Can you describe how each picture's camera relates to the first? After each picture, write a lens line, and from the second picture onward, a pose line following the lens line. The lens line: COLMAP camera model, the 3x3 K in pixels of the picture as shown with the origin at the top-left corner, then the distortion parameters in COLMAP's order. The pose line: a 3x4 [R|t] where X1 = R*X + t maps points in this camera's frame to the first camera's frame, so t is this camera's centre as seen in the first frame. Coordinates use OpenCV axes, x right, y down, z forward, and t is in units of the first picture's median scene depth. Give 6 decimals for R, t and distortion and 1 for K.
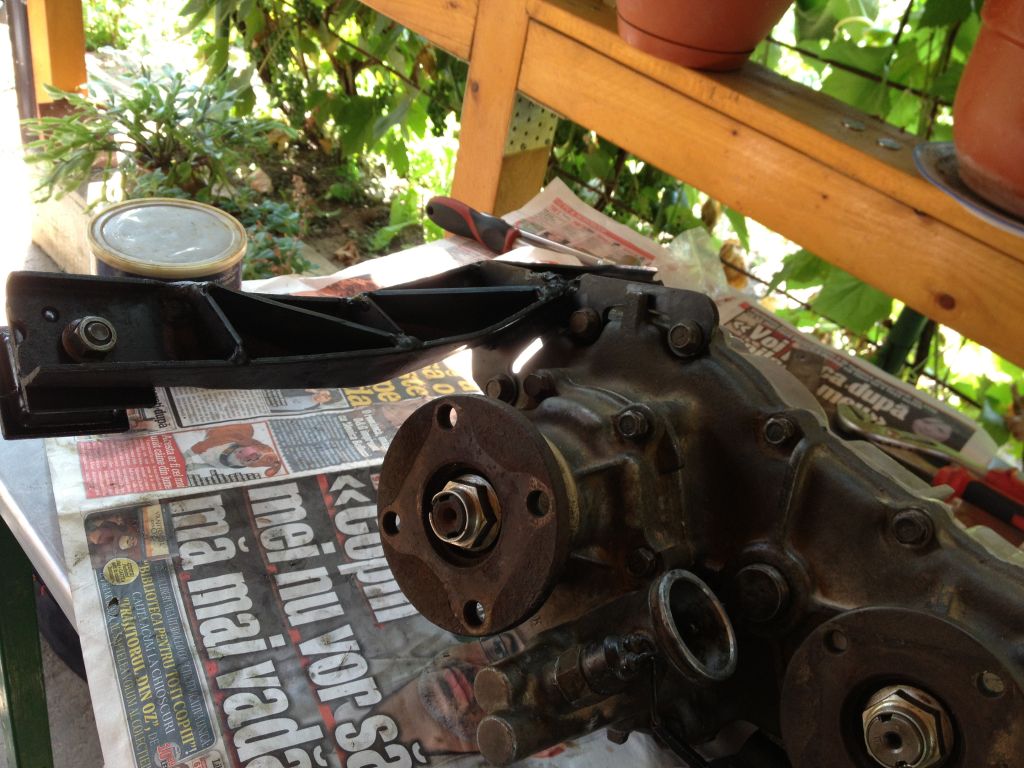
lens RADIAL K [[974.4, 0, 512.0], [0, 974.4, 384.0], [0, 0, 1]] dist [0.110713, -0.274689]
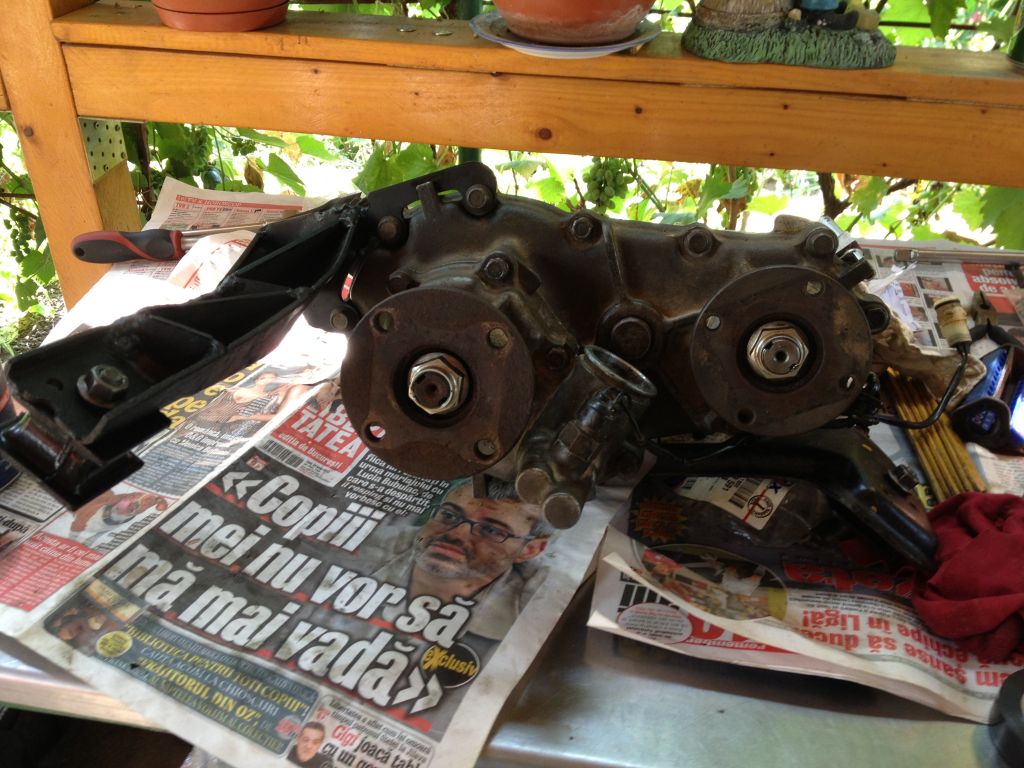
lens RADIAL K [[974.4, 0, 512.0], [0, 974.4, 384.0], [0, 0, 1]] dist [0.110713, -0.274689]
pose [[0.779268, -0.475055, 0.408734, -0.354613], [0.463094, 0.875942, 0.135165, 0.008720], [-0.422238, 0.083953, 0.902589, -0.102523]]
